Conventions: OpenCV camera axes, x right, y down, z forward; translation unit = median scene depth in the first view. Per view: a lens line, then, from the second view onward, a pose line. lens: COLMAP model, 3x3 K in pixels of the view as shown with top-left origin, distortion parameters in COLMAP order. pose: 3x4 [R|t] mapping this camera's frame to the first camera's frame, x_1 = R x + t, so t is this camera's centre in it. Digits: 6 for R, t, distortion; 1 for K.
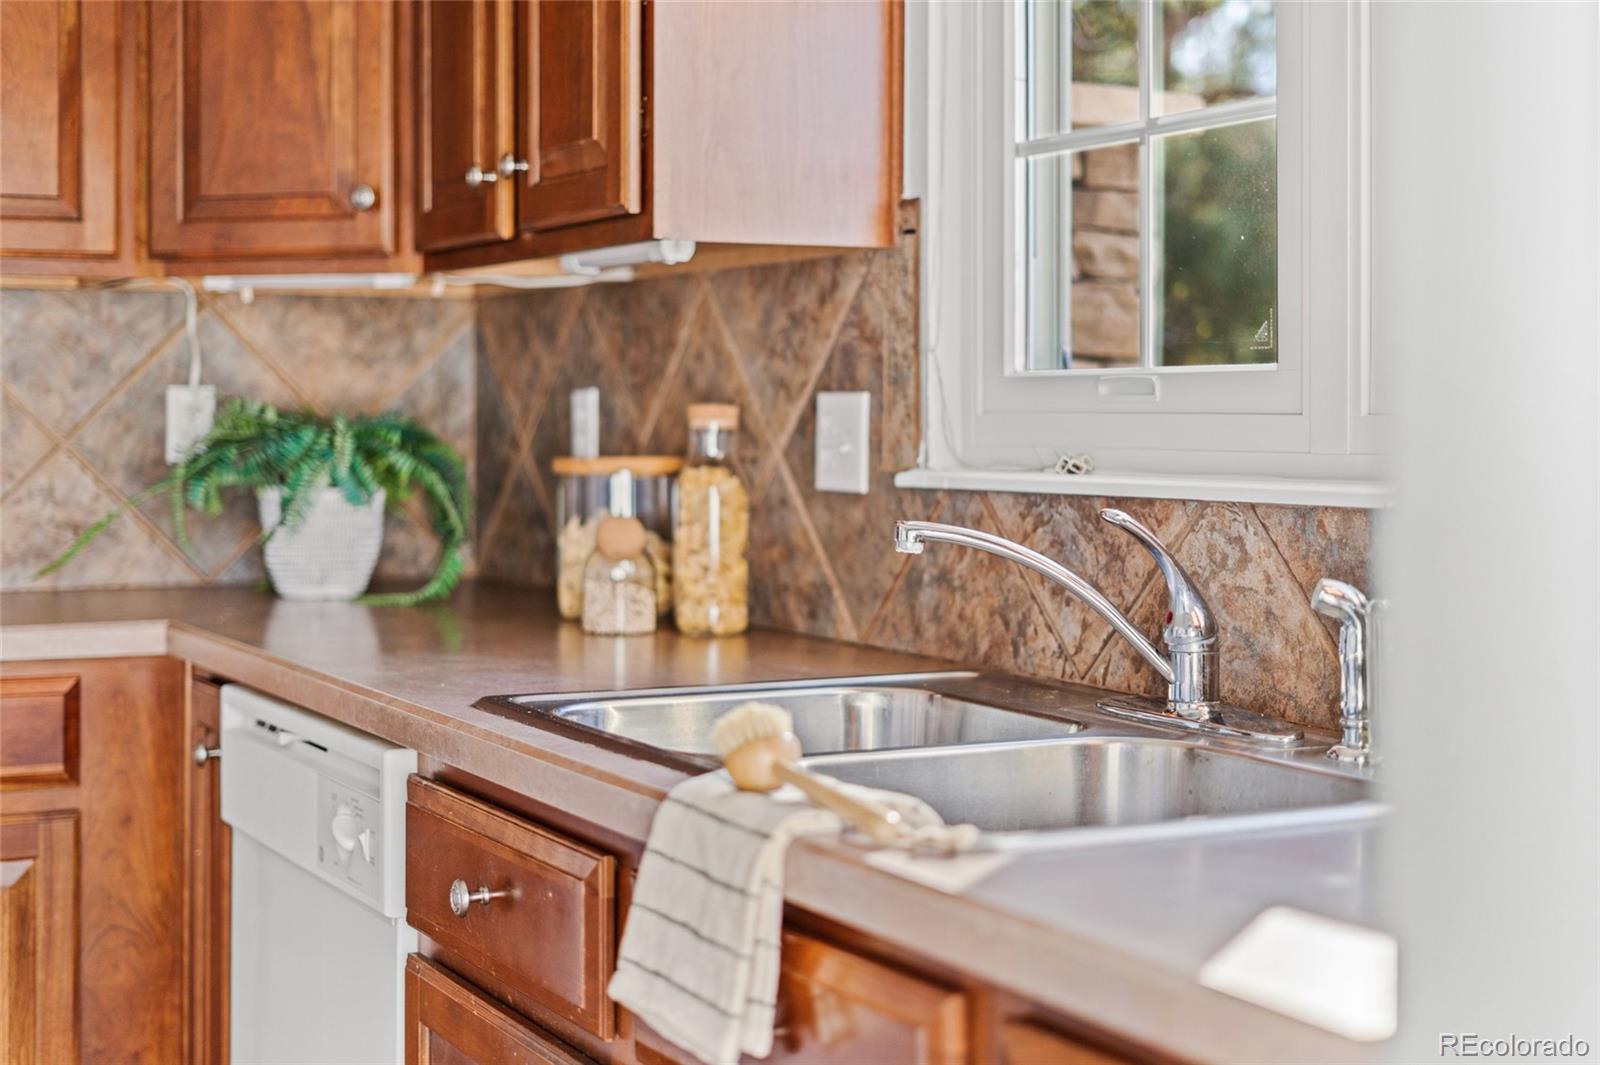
lens RADIAL K [[2377.3, 0, 797.9], [0, 2377.3, 322.4], [0, 0, 1]] dist [0.000376, 0.008399]
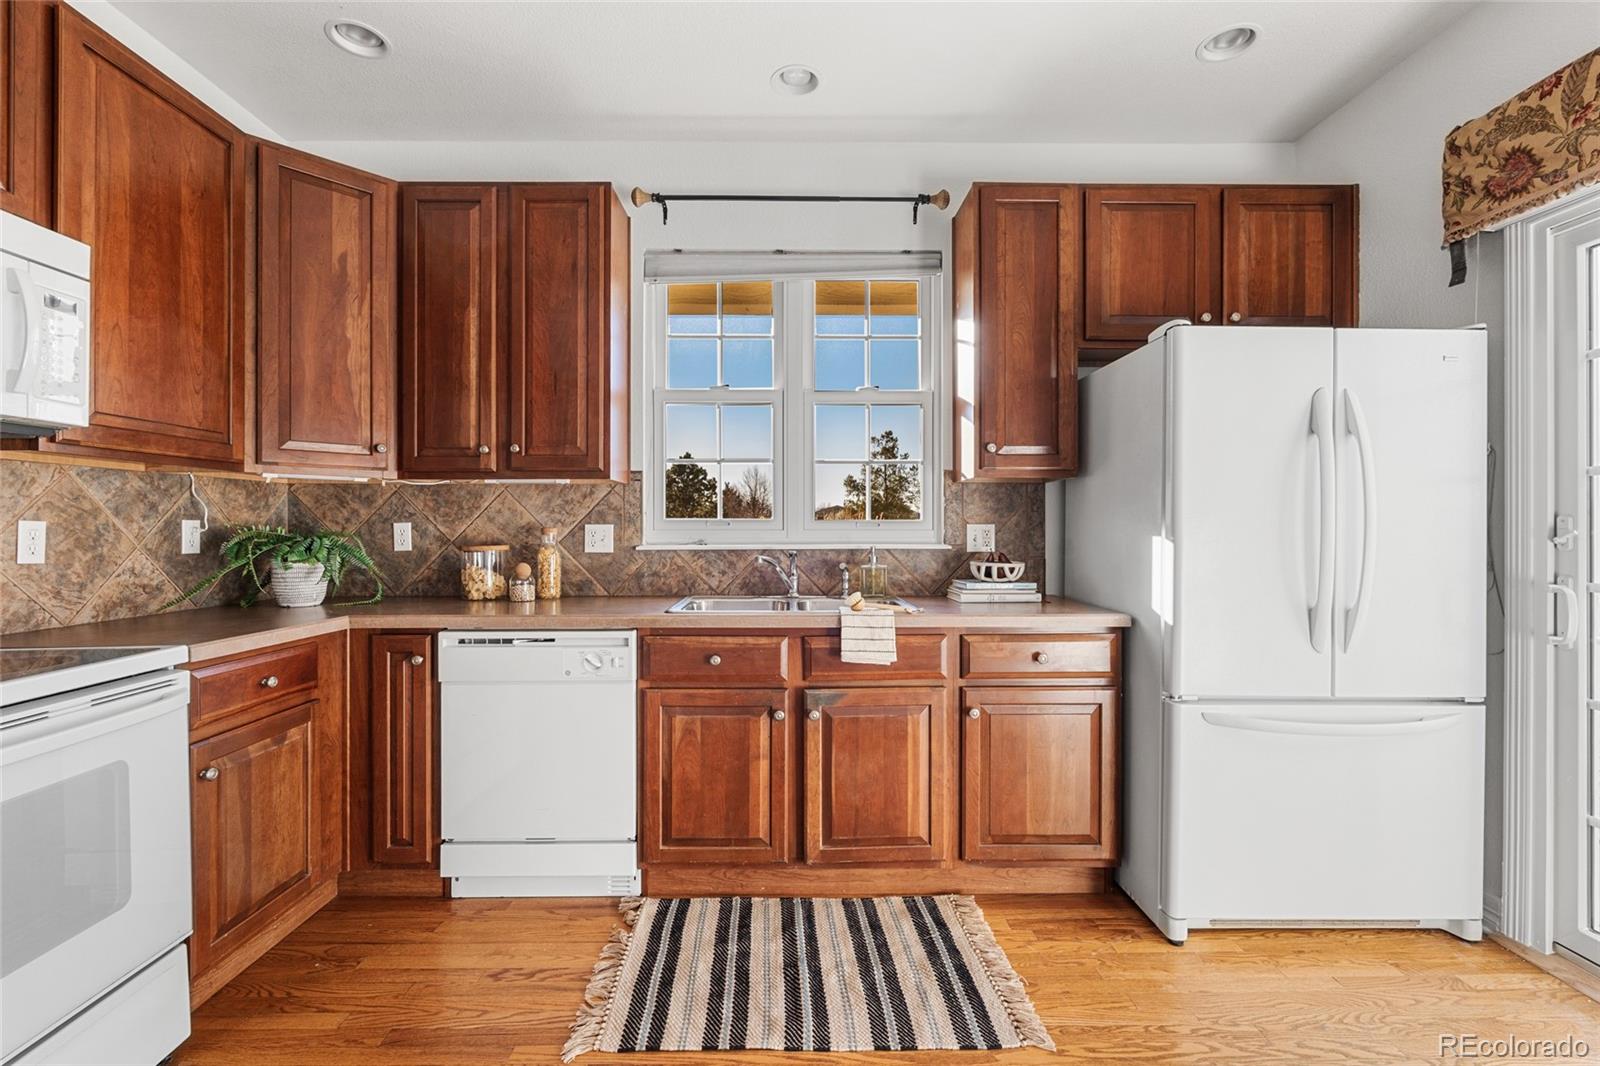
lens RADIAL K [[702.3, 0, 796.2], [0, 702.3, 527.9], [0, 0, 1]] dist [-0.003262, 0.000064]
pose [[0.453818, -0.001399, 0.891093, -0.766867], [-0.031969, 0.999329, 0.017850, 0.007523], [-0.890521, -0.036588, 0.453469, 0.283697]]
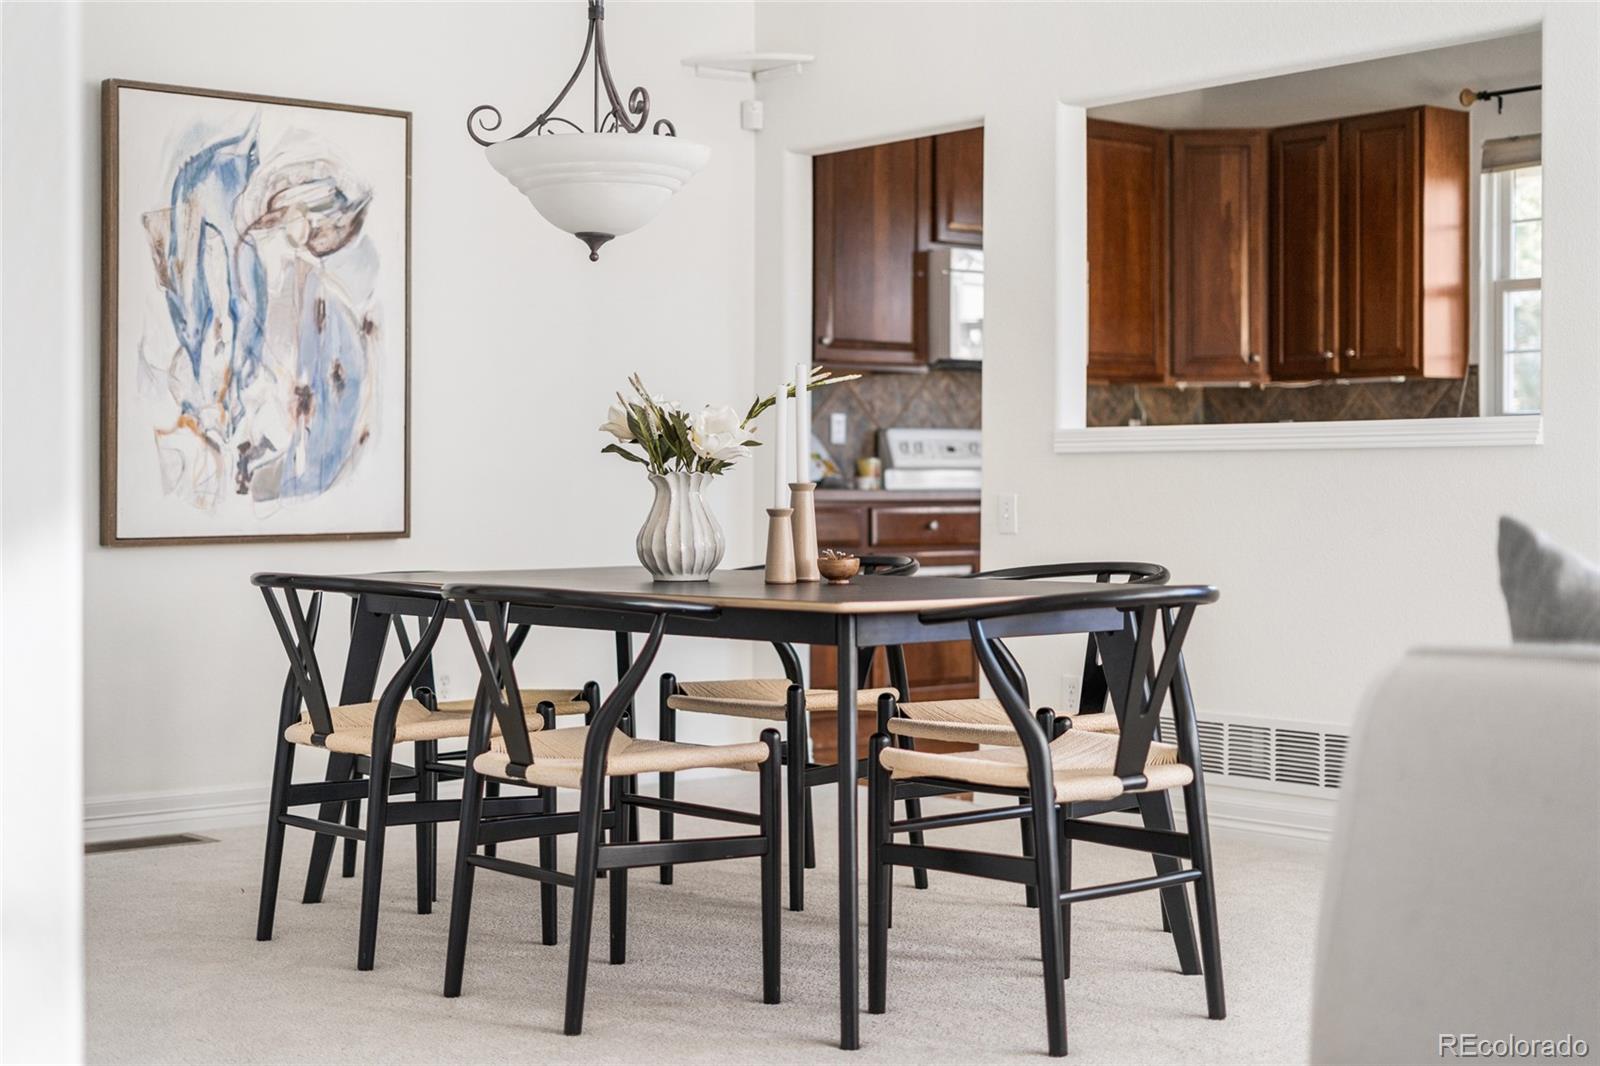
lens RADIAL K [[2386.3, 0, 795.9], [0, 2386.3, 527.6], [0, 0, 1]] dist [-0.012652, -0.052283]
pose [[0.974196, -0.006559, 0.225611, -1.716995], [-0.005157, 0.998670, 0.051302, 0.014639], [-0.225647, -0.051142, 0.972866, -2.232541]]
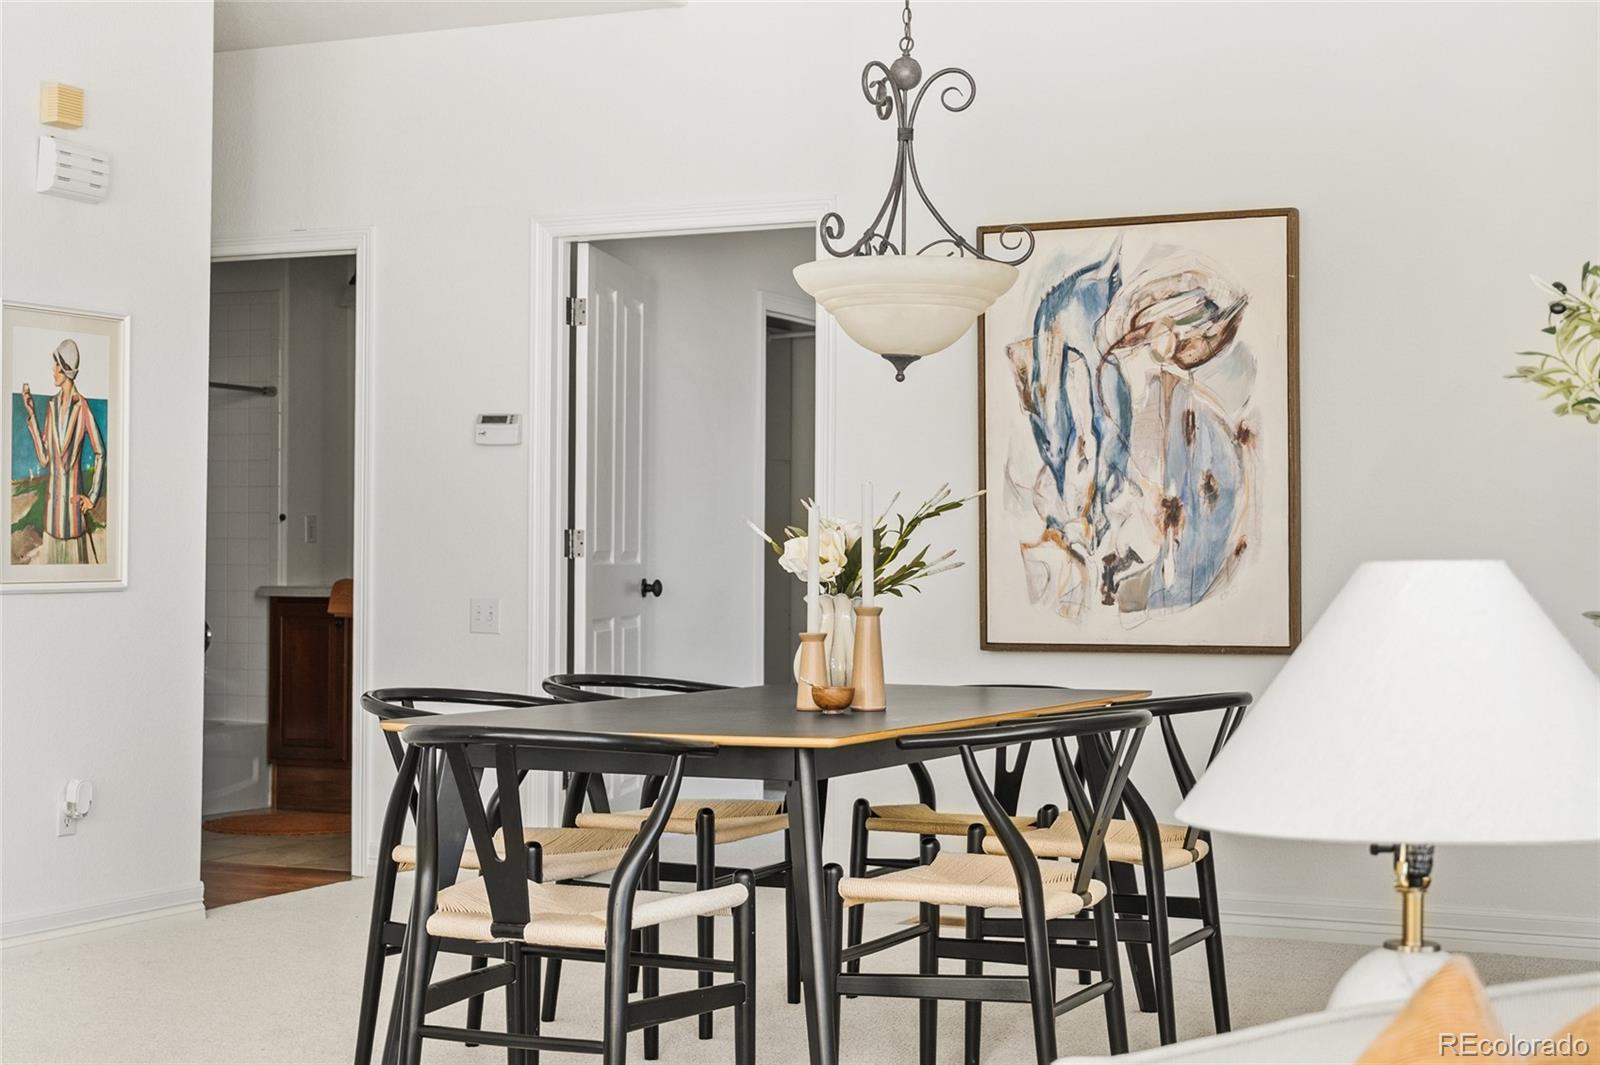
lens RADIAL K [[2420.4, 0, 796.7], [0, 2420.4, 496.4], [0, 0, 1]] dist [0.000763, -0.054777]
pose [[0.608796, -0.017955, -0.793123, 0.067059], [0.022843, 0.999726, -0.005098, -0.000199], [0.792998, -0.015013, 0.609040, -1.566378]]
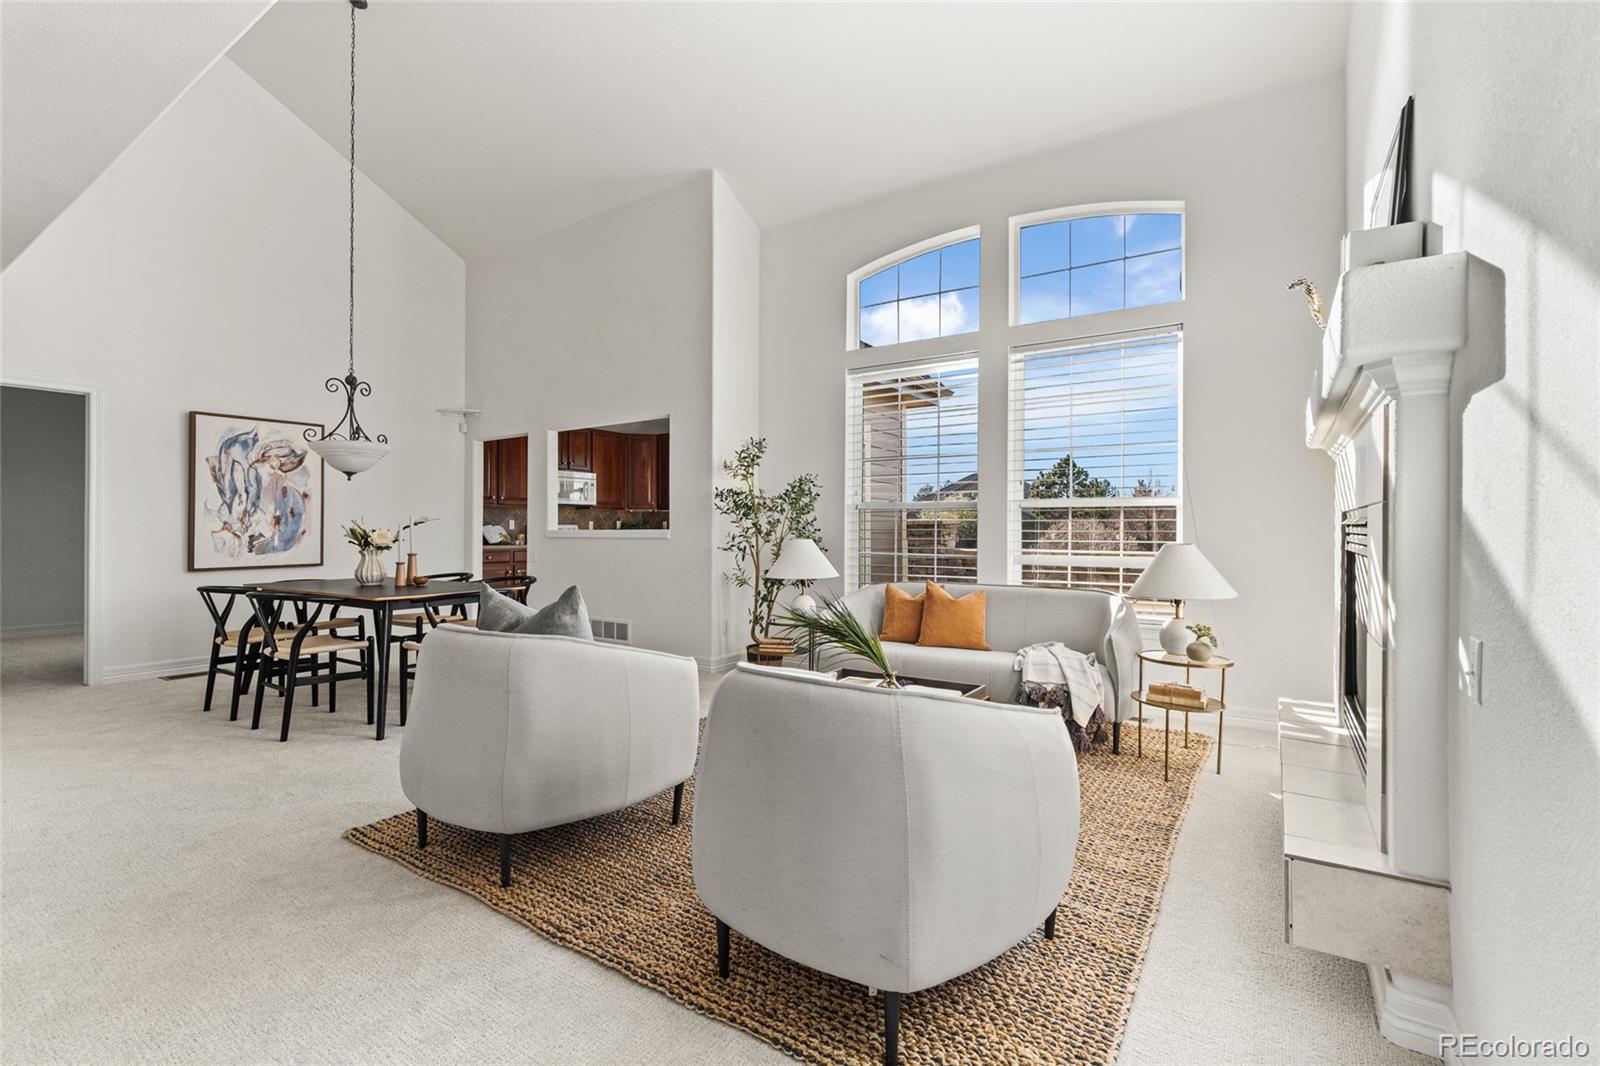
lens RADIAL K [[724.7, 0, 796.9], [0, 724.7, 525.6], [0, 0, 1]] dist [0.000250, 0.000240]
pose [[0.879870, 0.000925, 0.475213, -1.316774], [-0.014868, 0.999562, 0.025583, -0.051662], [-0.474981, -0.029575, 0.879499, -2.432204]]
